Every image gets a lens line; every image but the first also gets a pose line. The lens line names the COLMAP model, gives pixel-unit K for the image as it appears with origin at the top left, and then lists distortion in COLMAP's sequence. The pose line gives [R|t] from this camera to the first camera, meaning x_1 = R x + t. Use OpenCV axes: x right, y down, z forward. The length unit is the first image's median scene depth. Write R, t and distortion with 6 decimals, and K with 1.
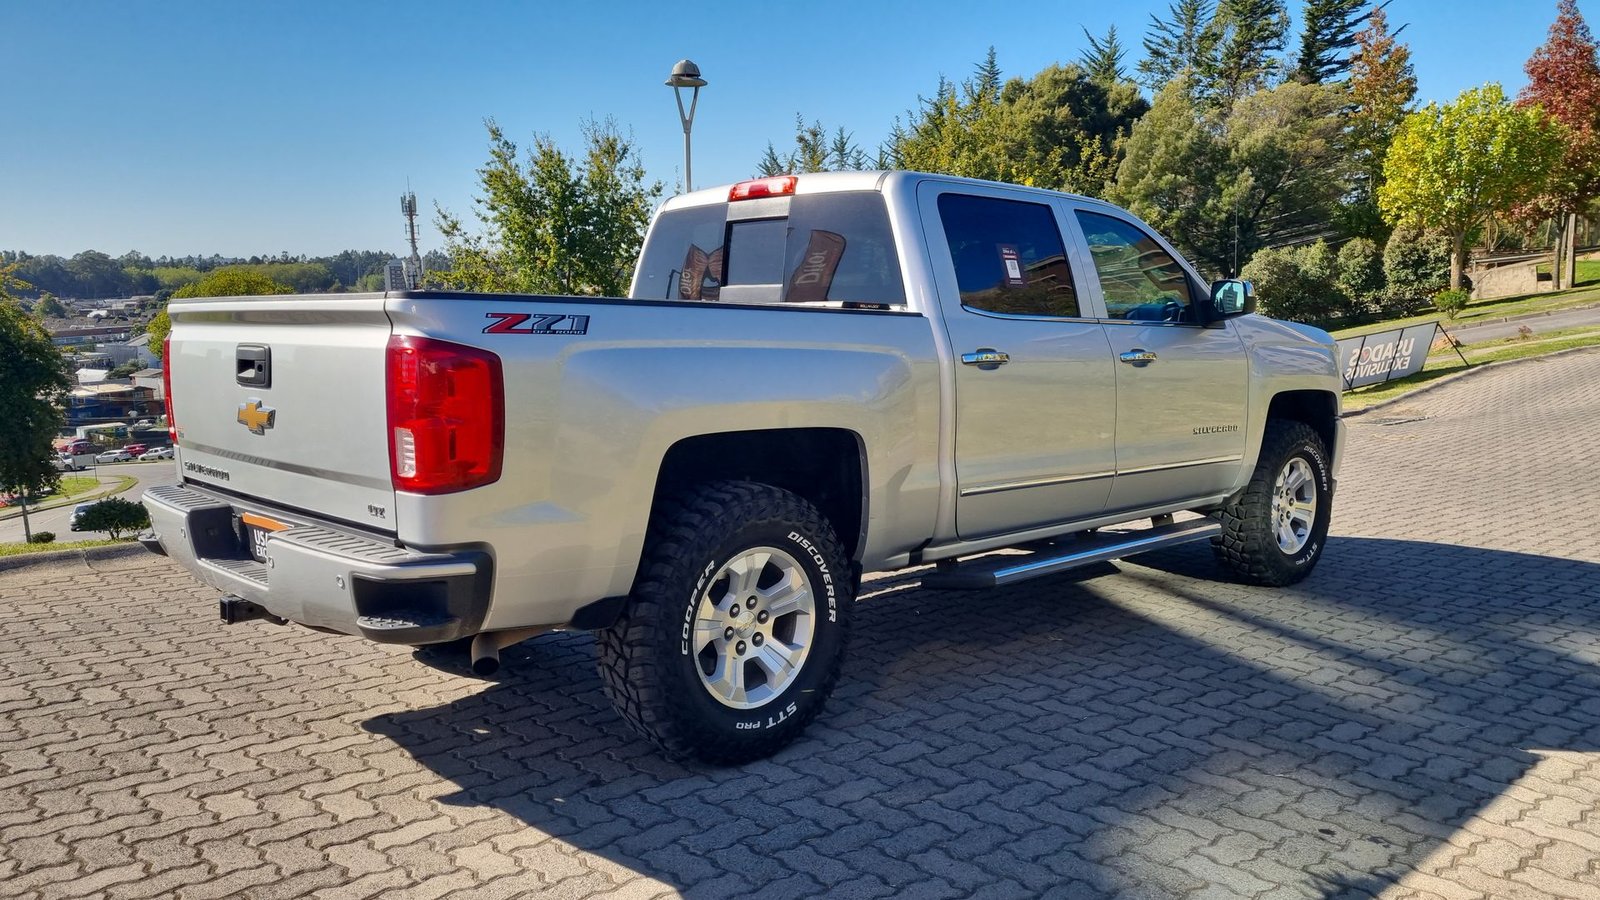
lens RADIAL K [[1216.7, 0, 803.7], [0, 1216.7, 453.5], [0, 0, 1]] dist [0.066411, -0.054852]
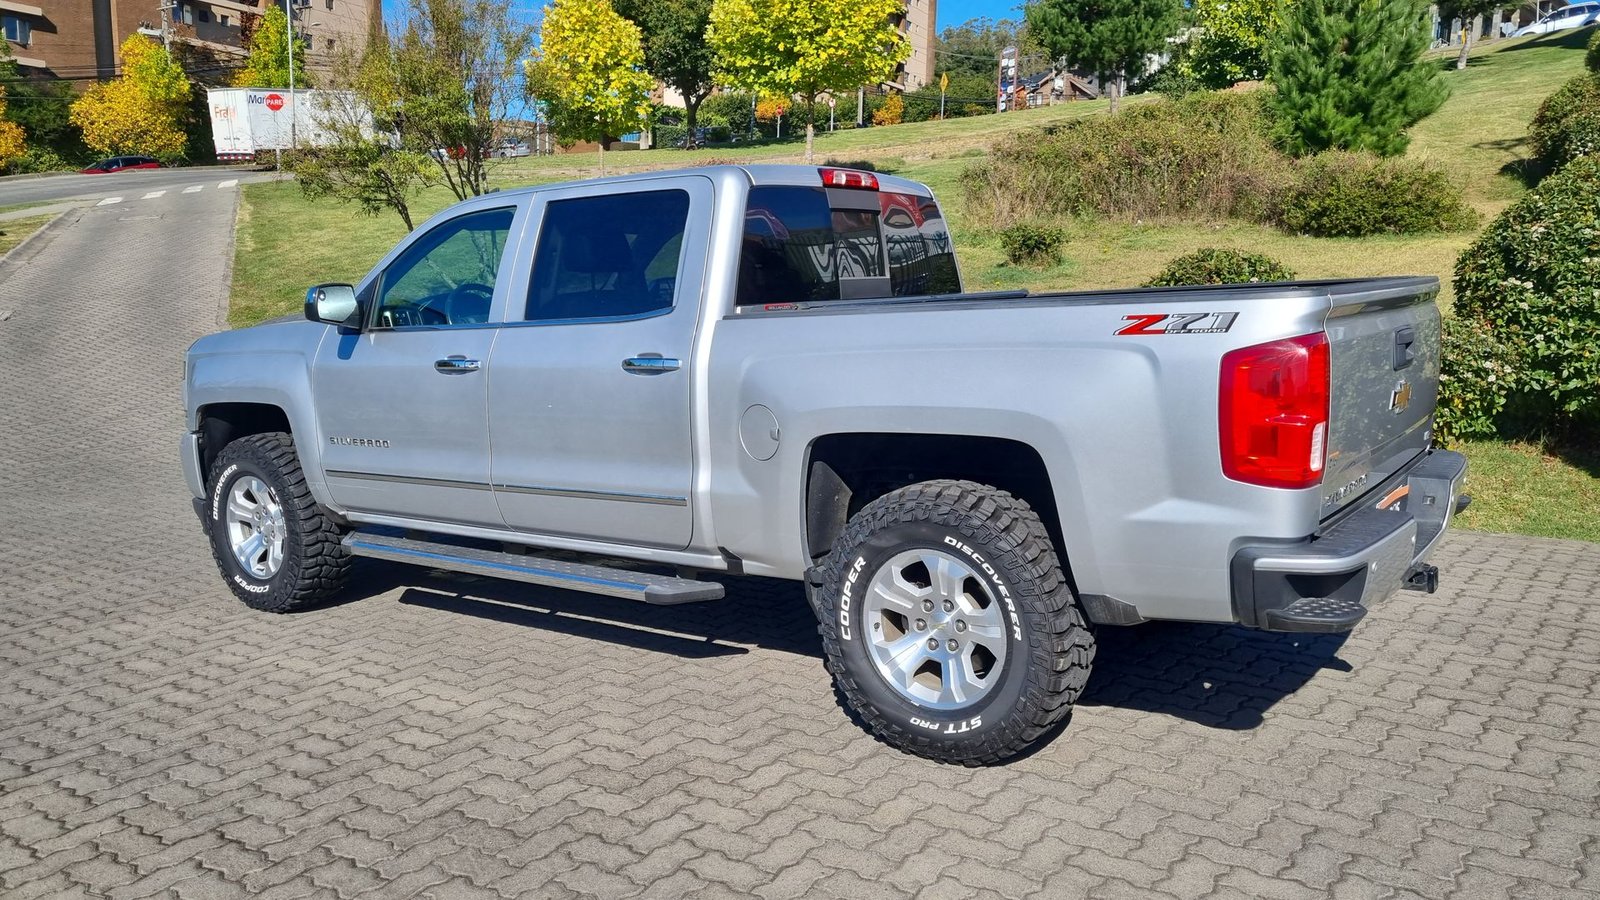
lens RADIAL K [[1216.7, 0, 803.7], [0, 1216.7, 453.5], [0, 0, 1]] dist [0.066411, -0.054852]
pose [[-0.174307, -0.132027, 0.975800, -0.853798], [0.139485, 0.977667, 0.157196, -0.134717], [-0.974762, 0.163510, -0.151998, 1.024263]]
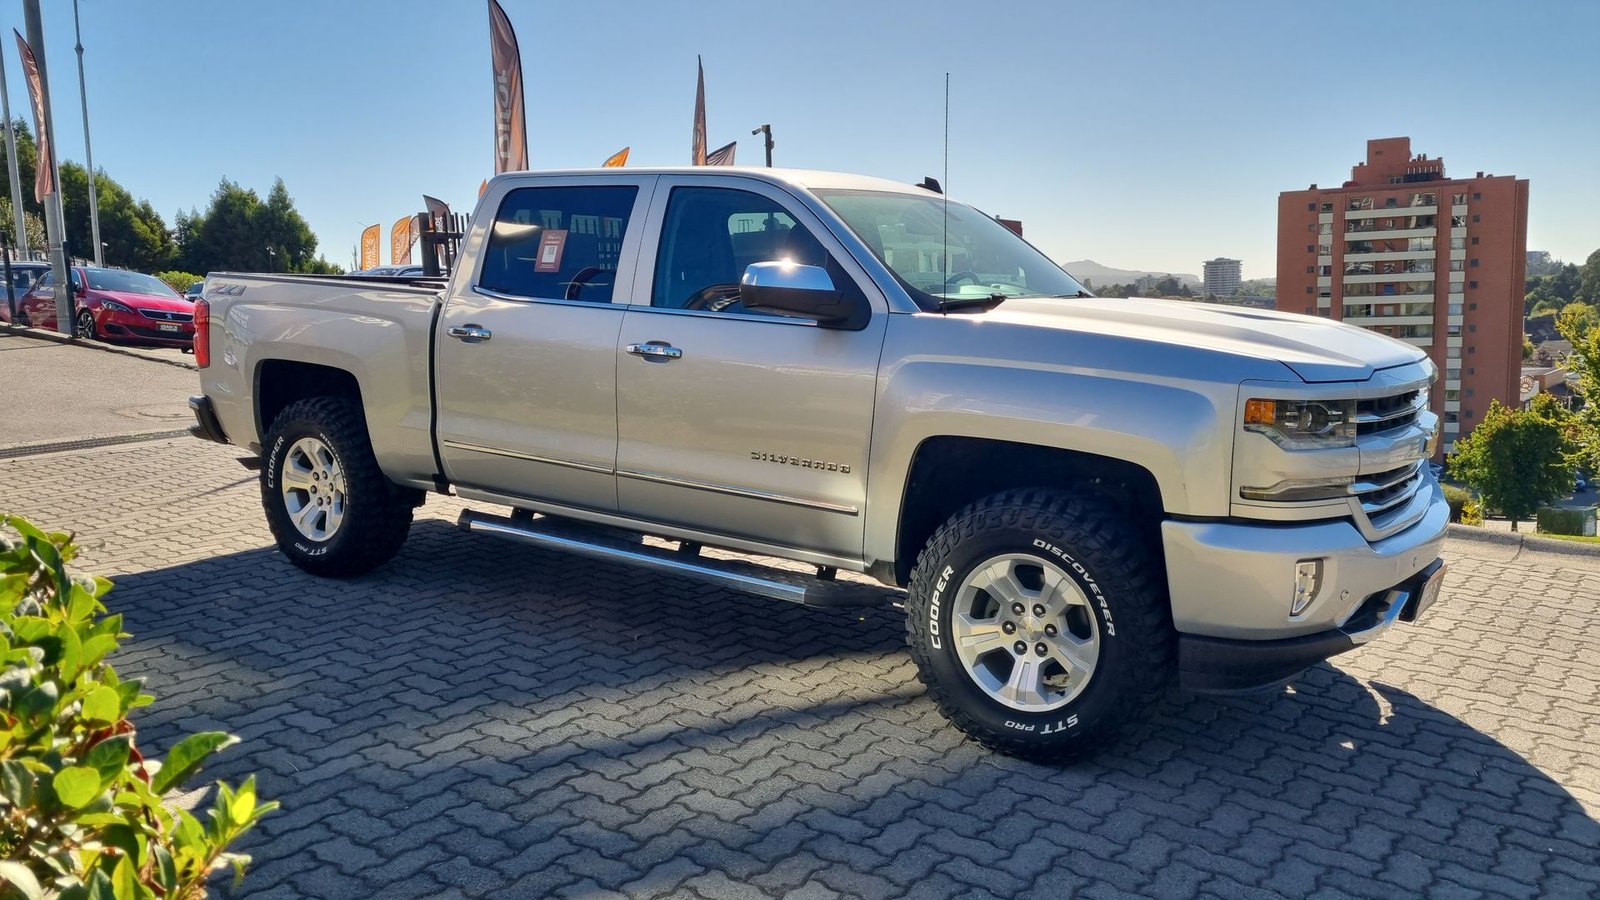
lens RADIAL K [[1217.9, 0, 826.5], [0, 1217.9, 448.5], [0, 0, 1]] dist [0.063286, -0.047438]
pose [[0.200981, 0.142169, -0.969224, 1.023693], [-0.129285, 0.984607, 0.117617, -0.113537], [0.971026, 0.101667, 0.216267, 0.822050]]
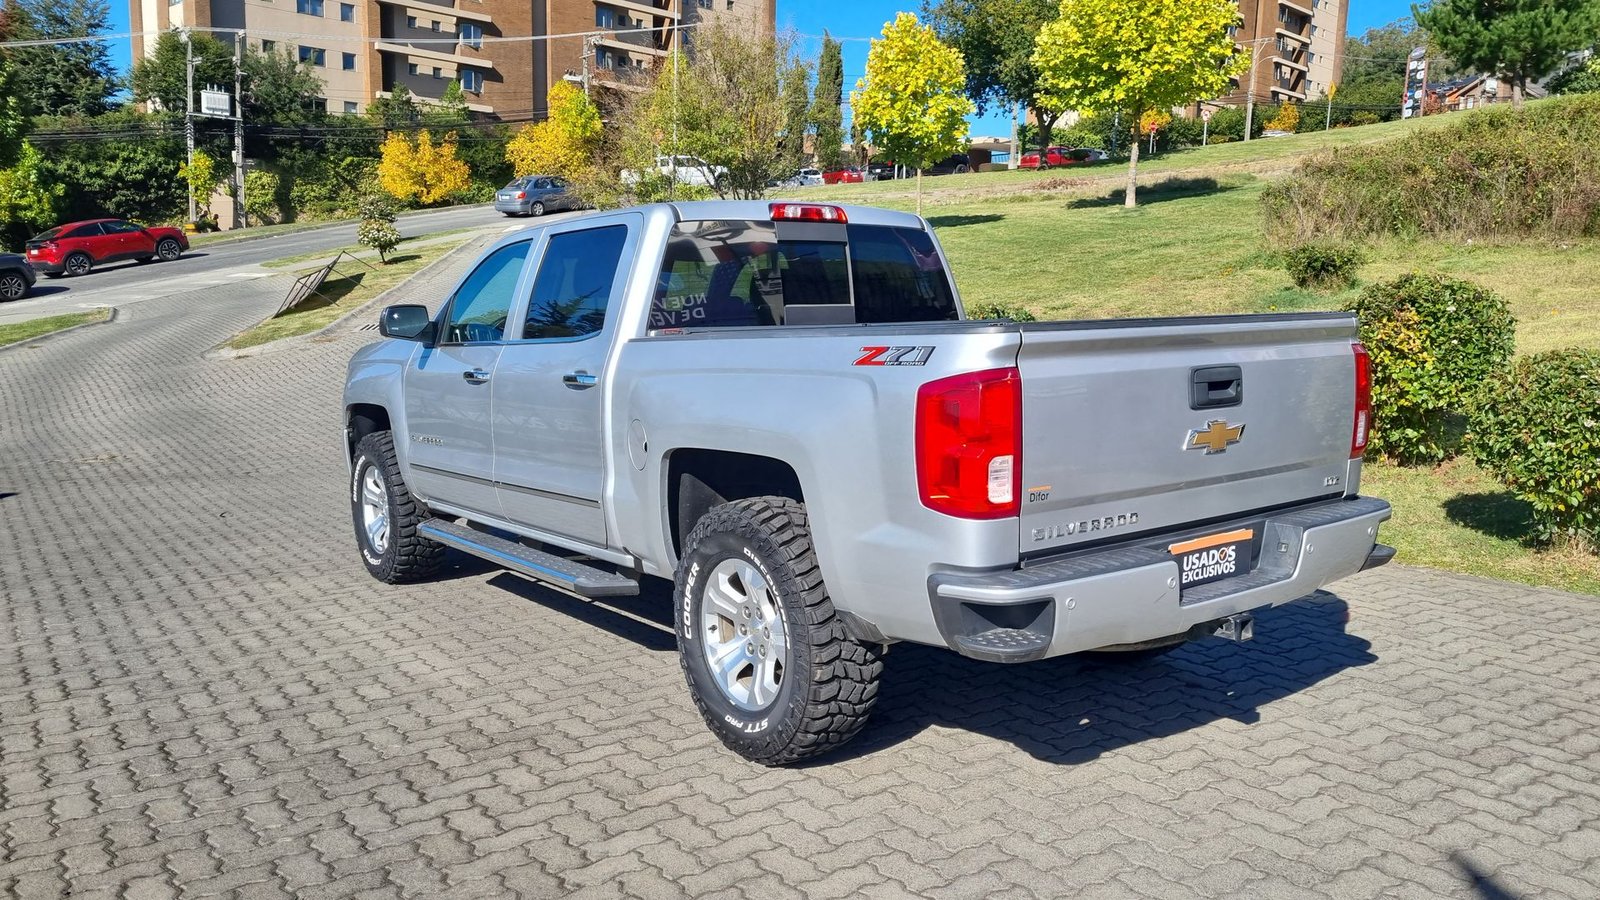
lens RADIAL K [[1217.9, 0, 826.5], [0, 1217.9, 448.5], [0, 0, 1]] dist [0.063286, -0.047438]
pose [[0.117779, -0.114320, 0.986438, -0.913688], [0.128722, 0.986728, 0.098985, -0.099924], [-0.984662, 0.115318, 0.130932, 0.729769]]
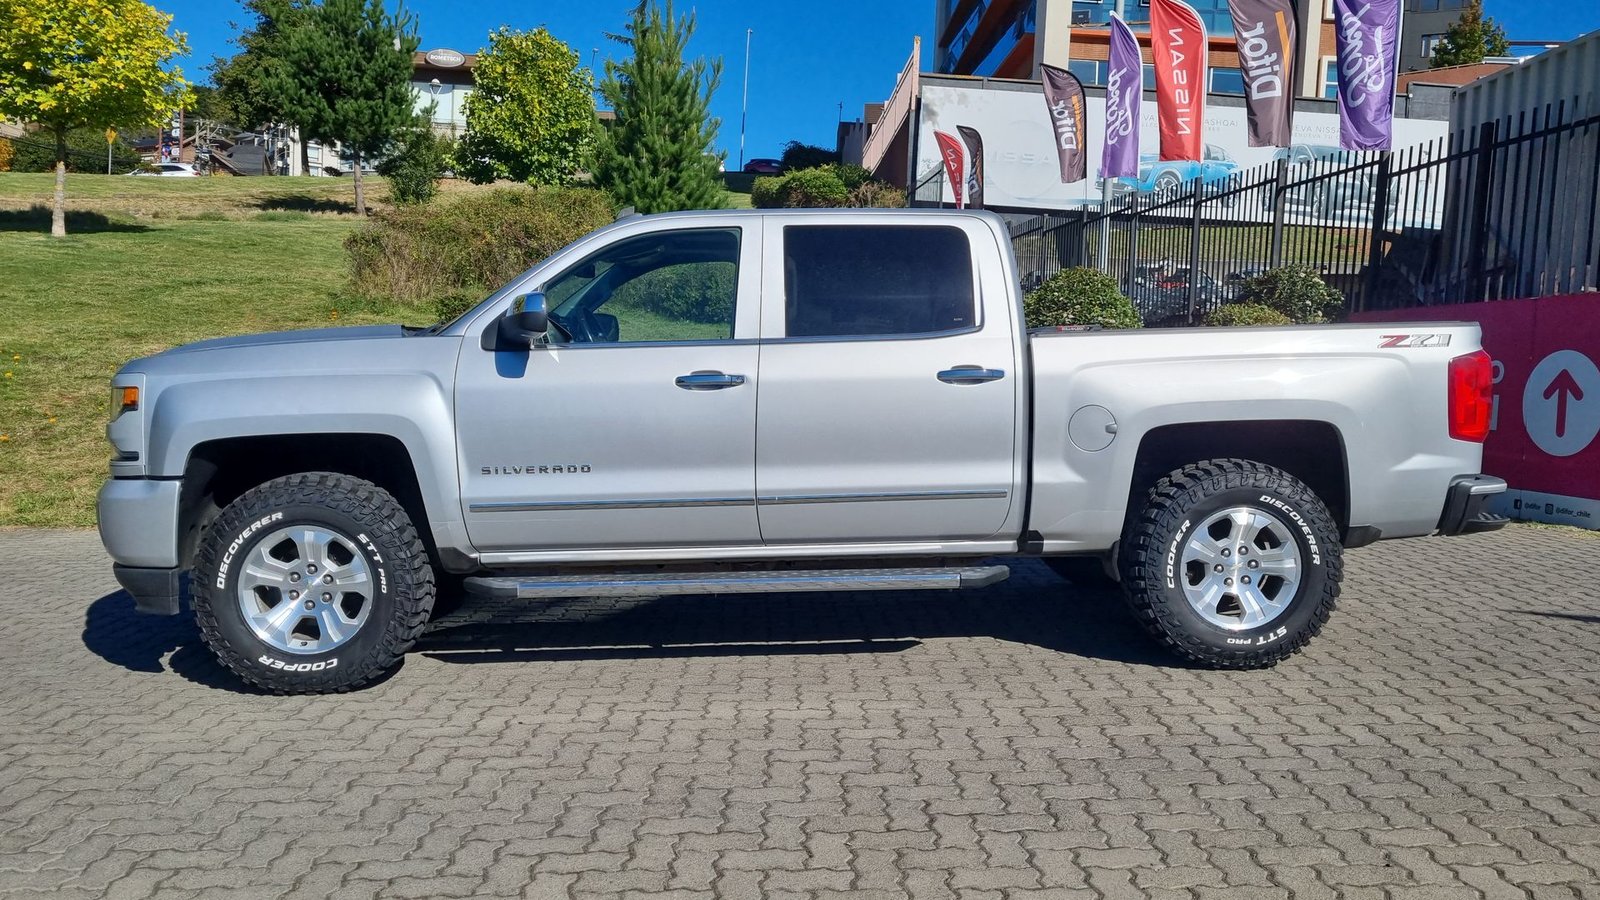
lens RADIAL K [[1217.9, 0, 826.5], [0, 1217.9, 448.5], [0, 0, 1]] dist [0.063286, -0.047438]
pose [[-0.763869, -0.045938, 0.643734, -0.582198], [0.073997, 0.984651, 0.158074, -0.173910], [-0.641115, 0.168382, -0.748745, 1.684965]]
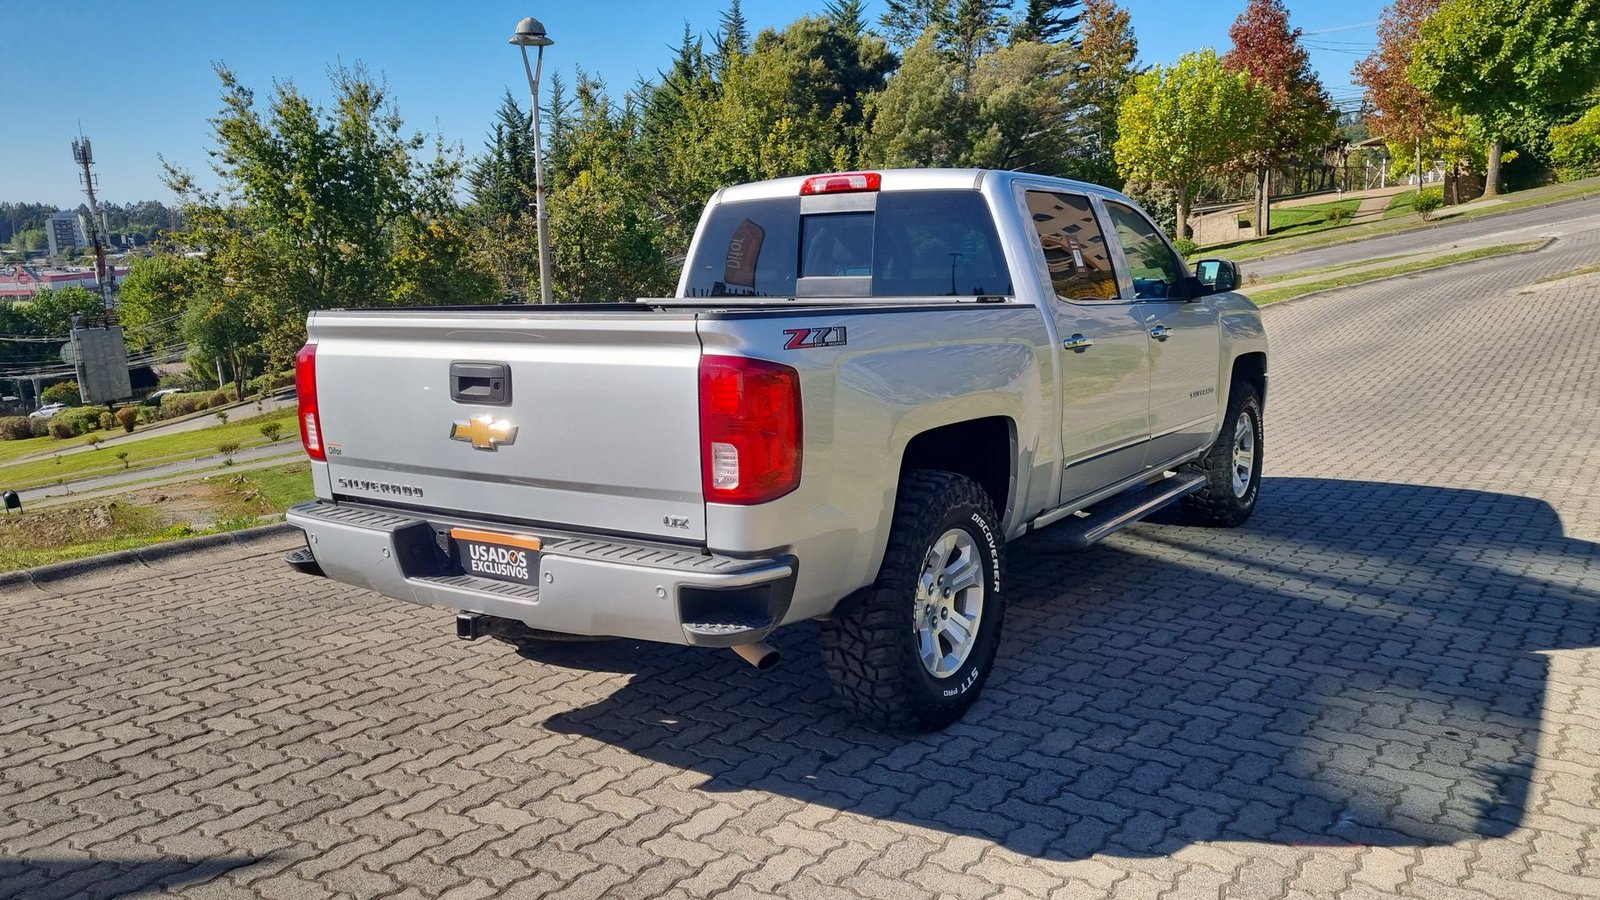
lens RADIAL K [[1220.3, 0, 822.2], [0, 1220.3, 459.1], [0, 0, 1]] dist [0.059288, -0.045157]
pose [[0.974344, -0.053954, 0.218501, -0.243378], [0.044272, 0.997819, 0.048969, -0.028217], [-0.220666, -0.038039, 0.974607, -0.022393]]
